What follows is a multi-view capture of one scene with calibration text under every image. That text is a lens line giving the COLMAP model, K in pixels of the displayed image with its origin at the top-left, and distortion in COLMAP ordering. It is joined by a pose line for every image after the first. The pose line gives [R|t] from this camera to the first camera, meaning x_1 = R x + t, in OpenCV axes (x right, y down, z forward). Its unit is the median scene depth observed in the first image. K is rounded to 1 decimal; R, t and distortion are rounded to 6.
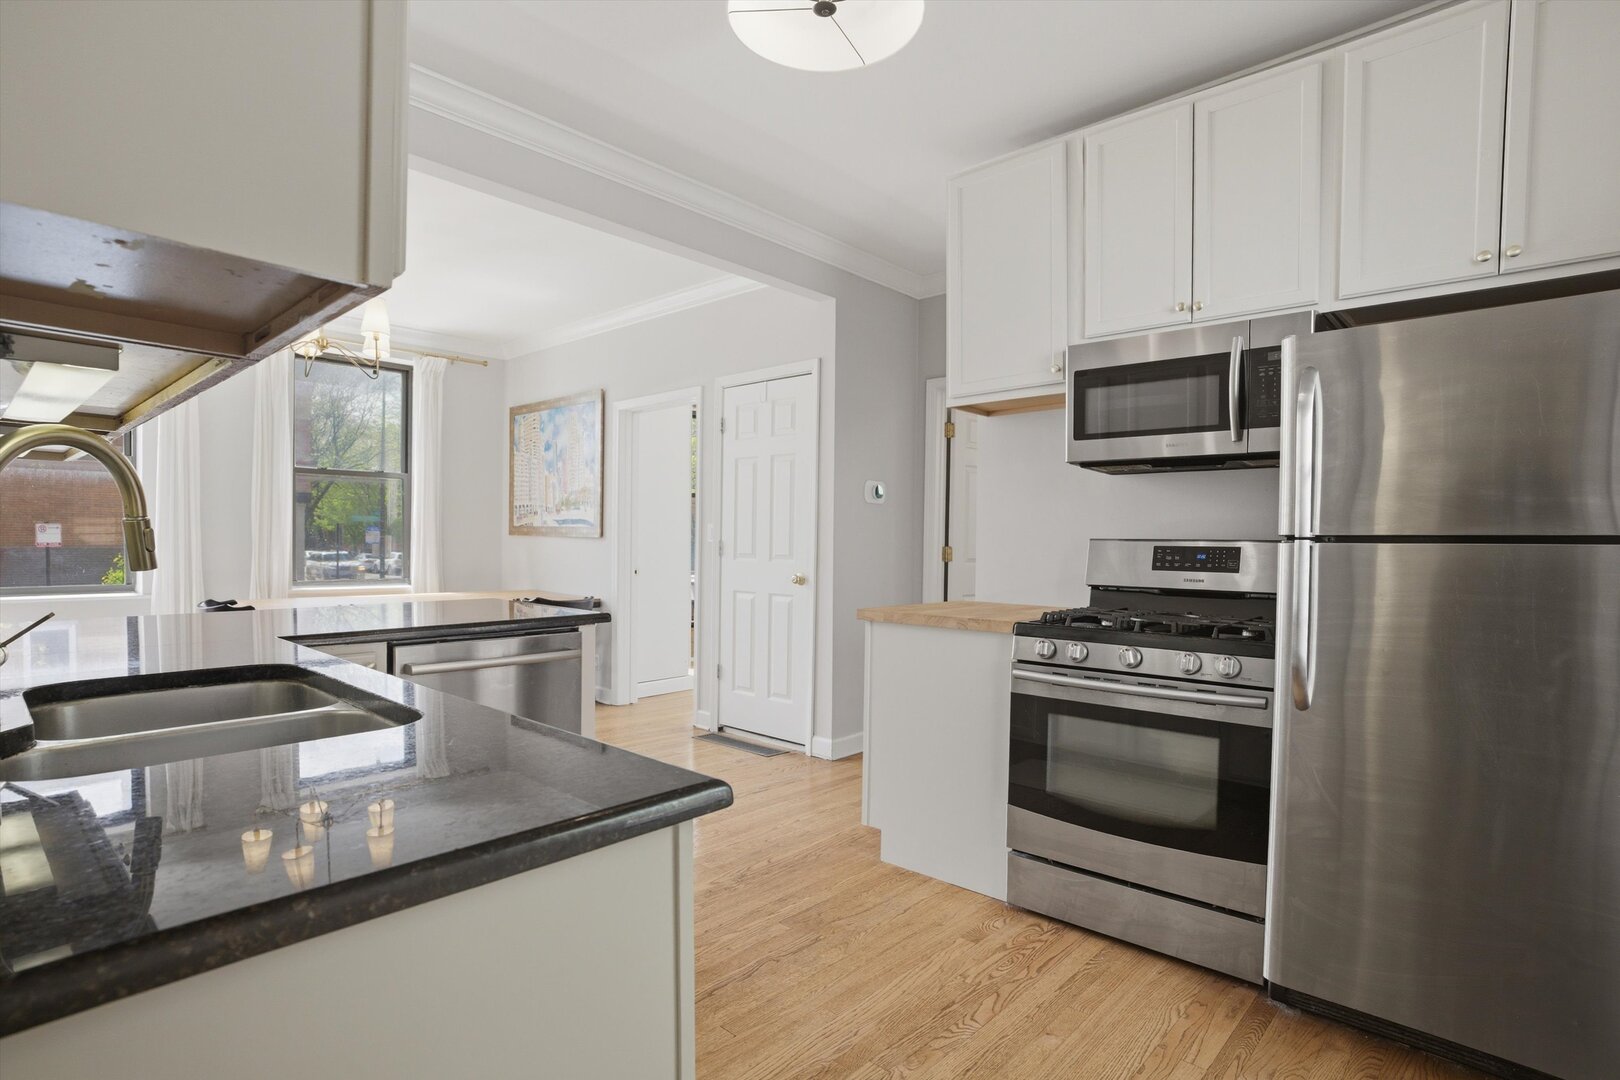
lens RADIAL K [[802.3, 0, 803.6], [0, 802.3, 569.1], [0, 0, 1]] dist [-0.039552, 0.011619]
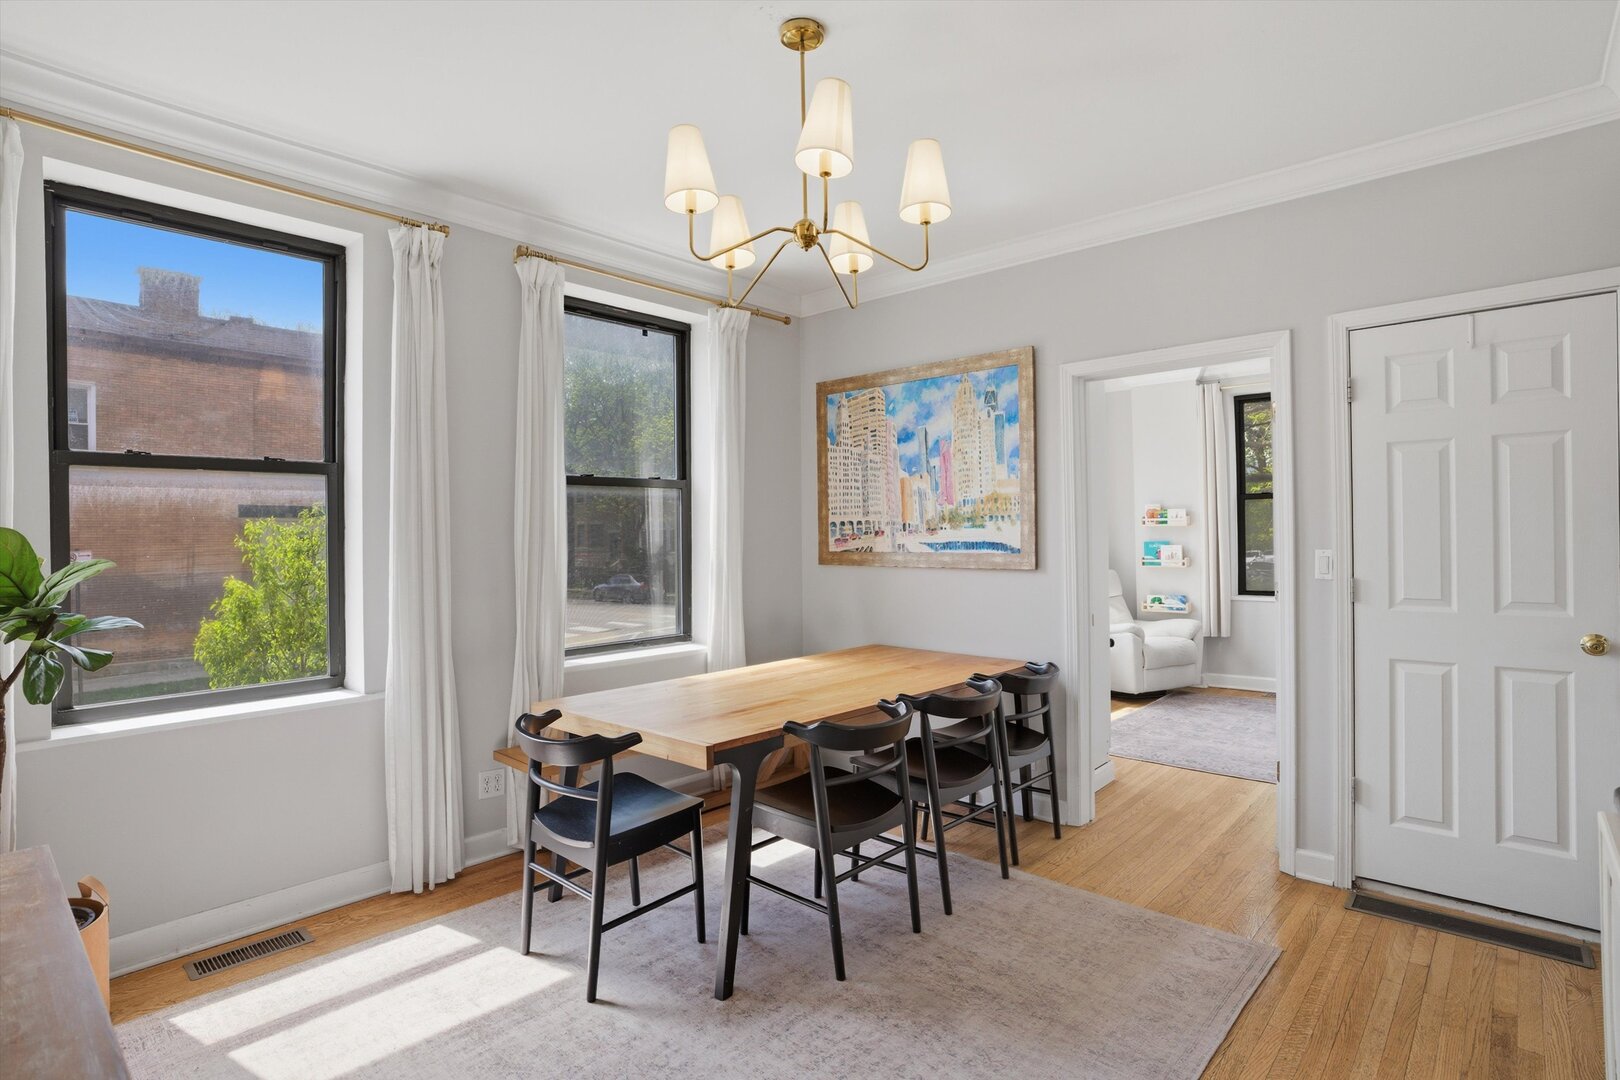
lens RADIAL K [[802.3, 0, 812.1], [0, 802.3, 543.5], [0, 0, 1]] dist [-0.039552, 0.011619]
pose [[0.999465, -0.028170, 0.016606, -0.877751], [0.028645, 0.999166, -0.029094, -0.092337], [-0.015773, 0.029555, 0.999439, 0.672407]]
